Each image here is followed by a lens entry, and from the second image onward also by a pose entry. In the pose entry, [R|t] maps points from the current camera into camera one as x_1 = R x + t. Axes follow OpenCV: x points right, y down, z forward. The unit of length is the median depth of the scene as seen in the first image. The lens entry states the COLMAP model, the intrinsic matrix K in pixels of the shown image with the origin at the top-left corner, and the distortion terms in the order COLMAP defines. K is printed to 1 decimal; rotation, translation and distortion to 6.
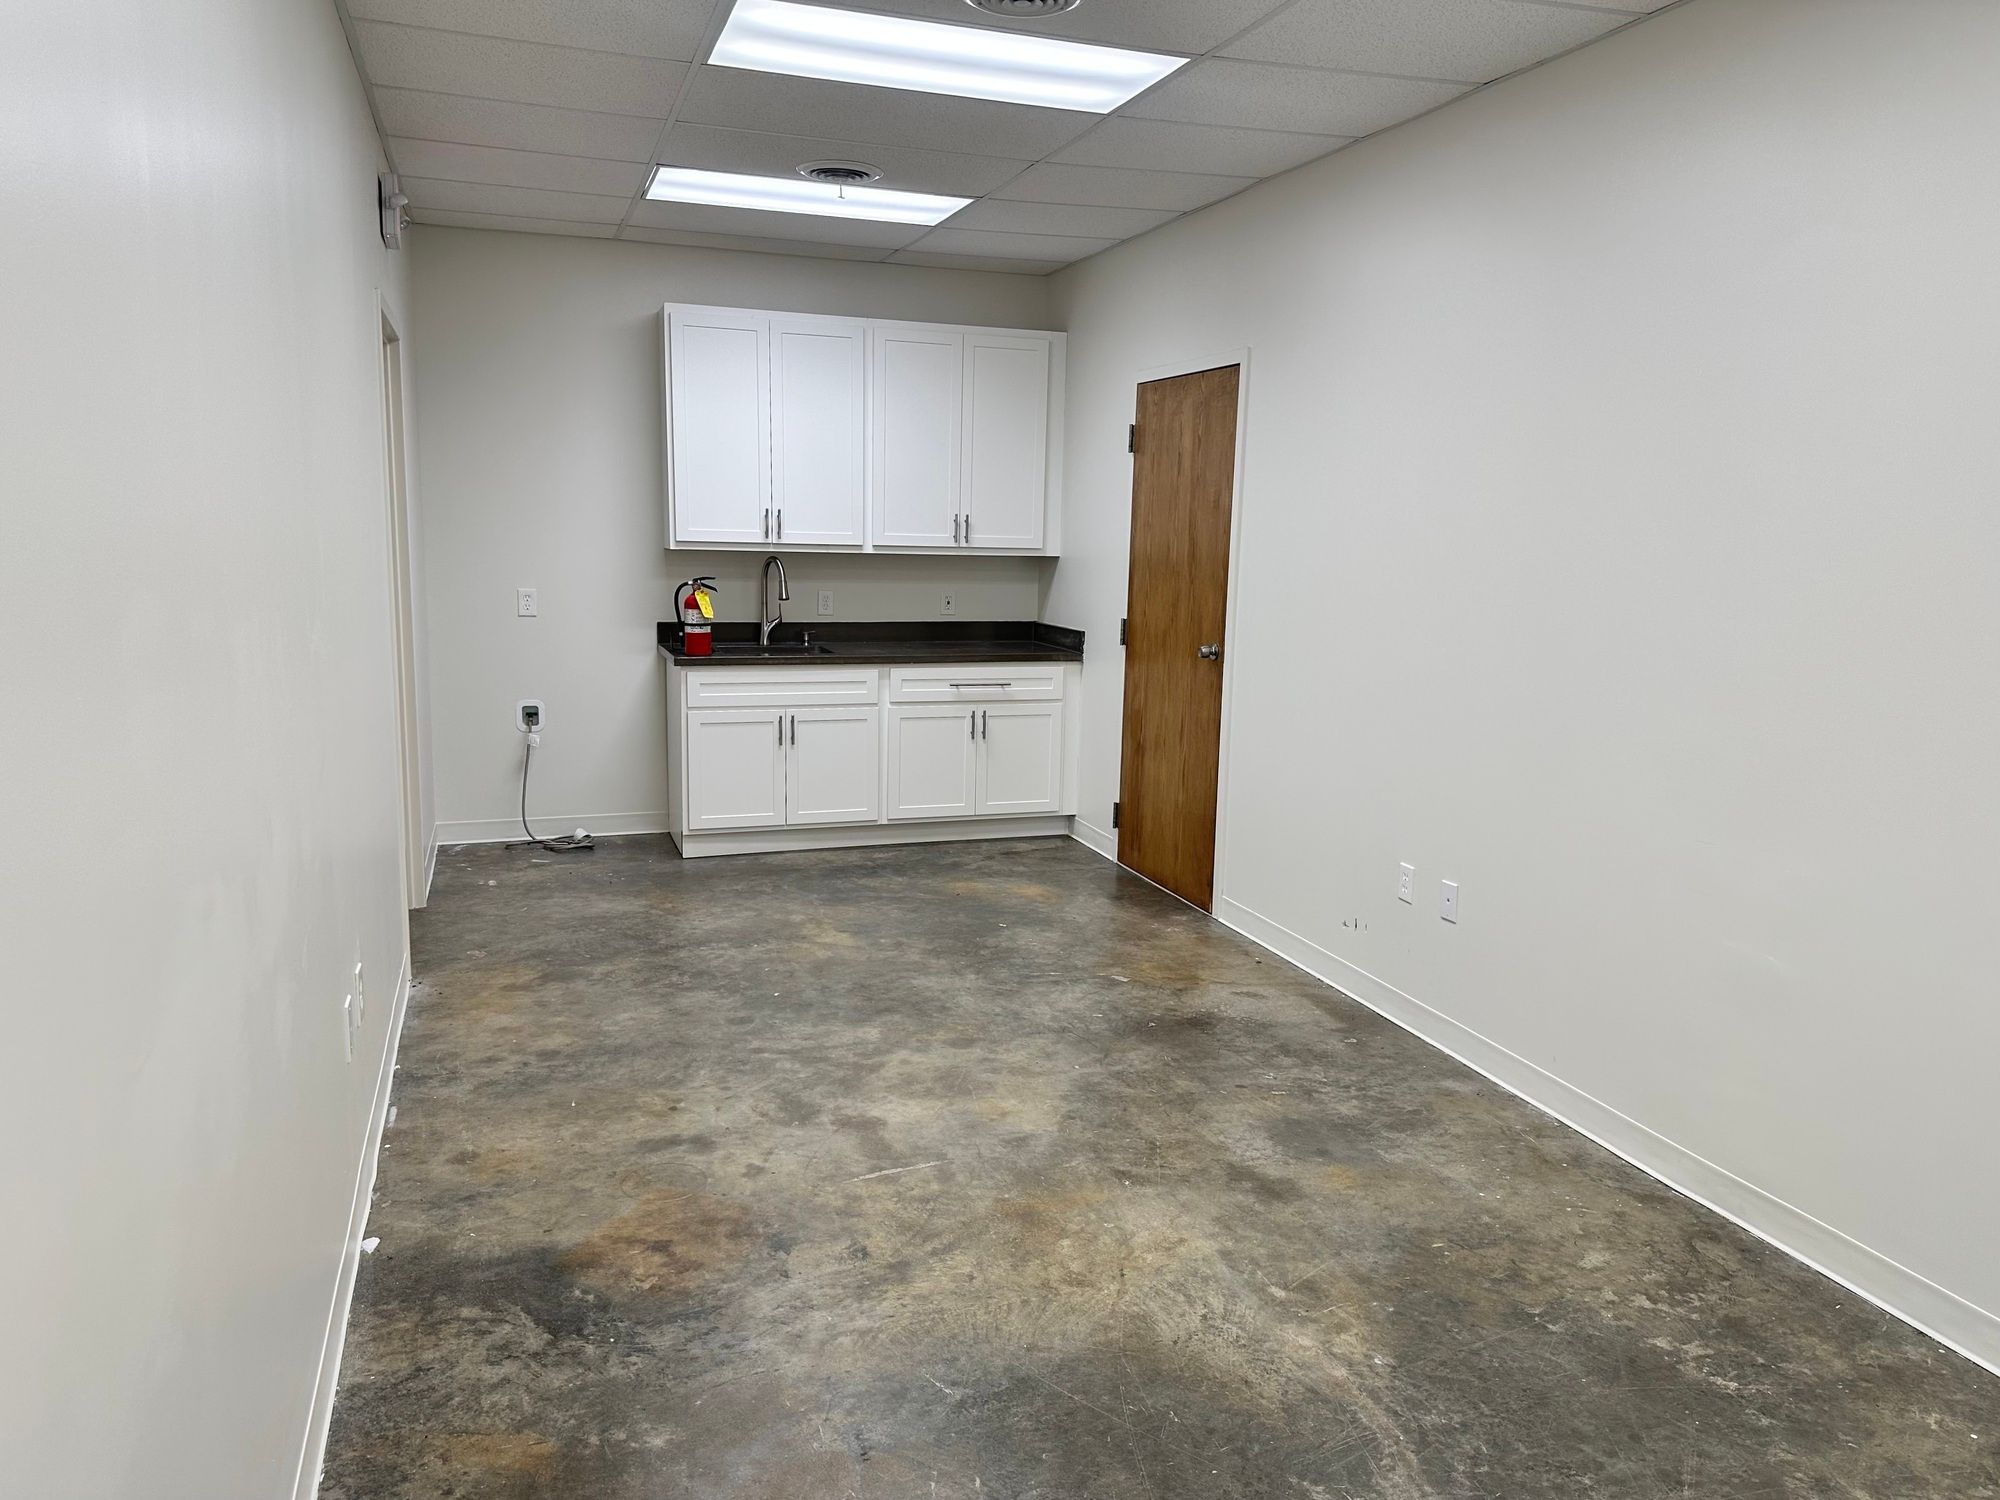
lens RADIAL K [[1393.8, 0, 963.7], [0, 1393.8, 746.2], [0, 0, 1]] dist [0.381627, -0.407410]
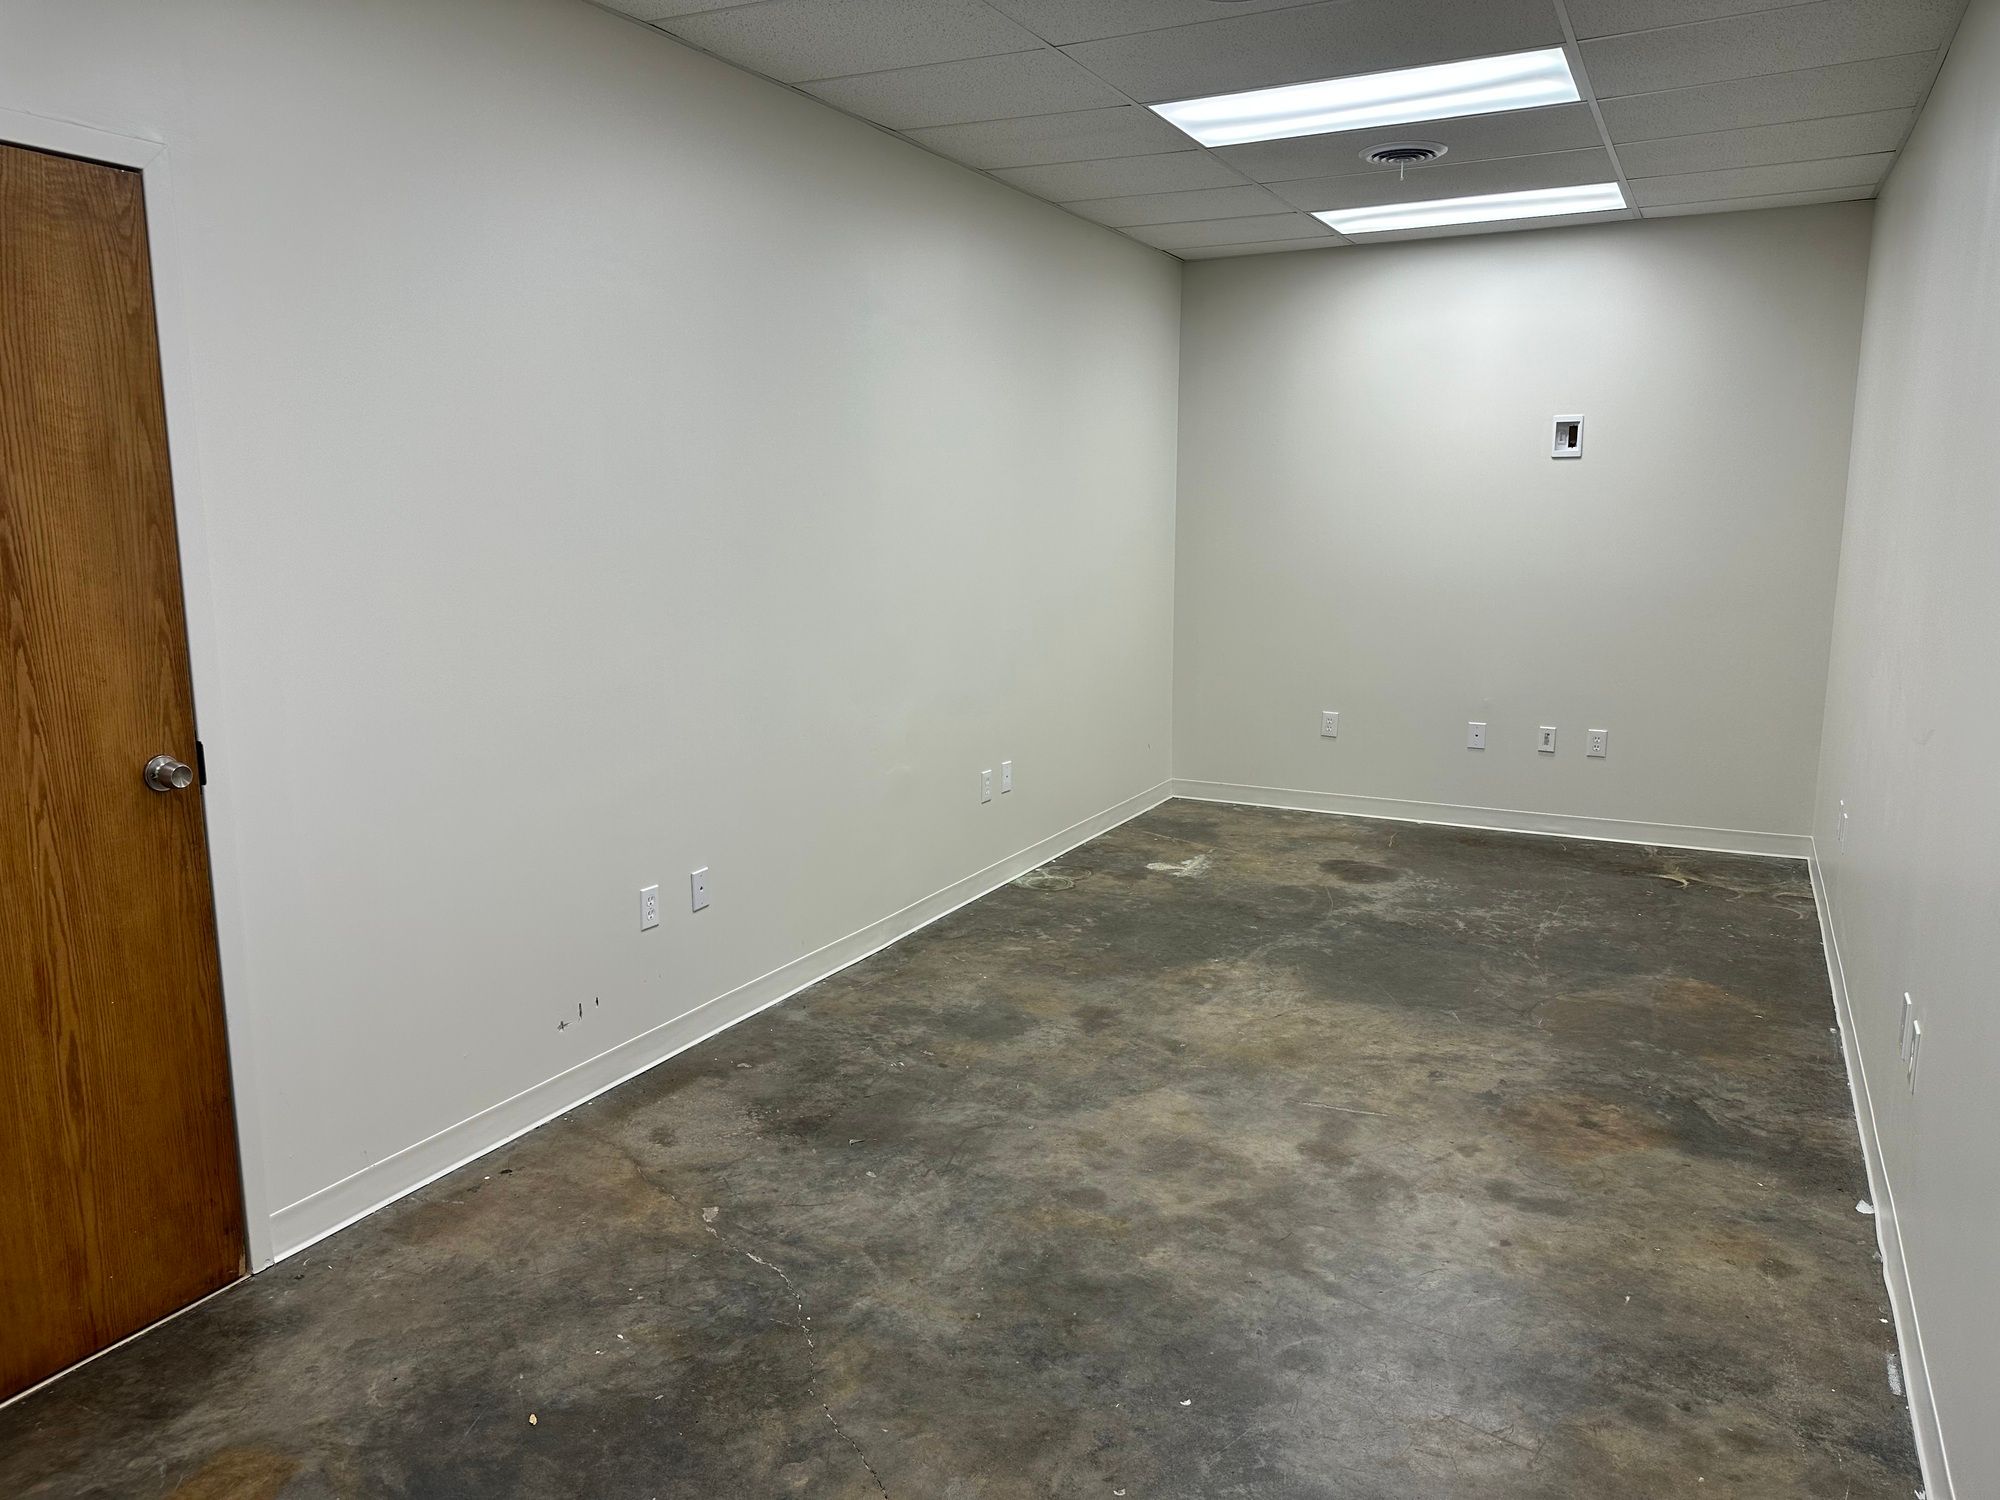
lens RADIAL K [[1434.7, 0, 1000.0], [0, 1434.7, 750.0], [0, 0, 1]] dist [0.045004, 0.003458]
pose [[-0.705913, -0.133793, 0.695547, -0.554199], [0.109846, 0.949437, 0.294113, -0.288689], [-0.699729, 0.284022, -0.655524, 1.734782]]
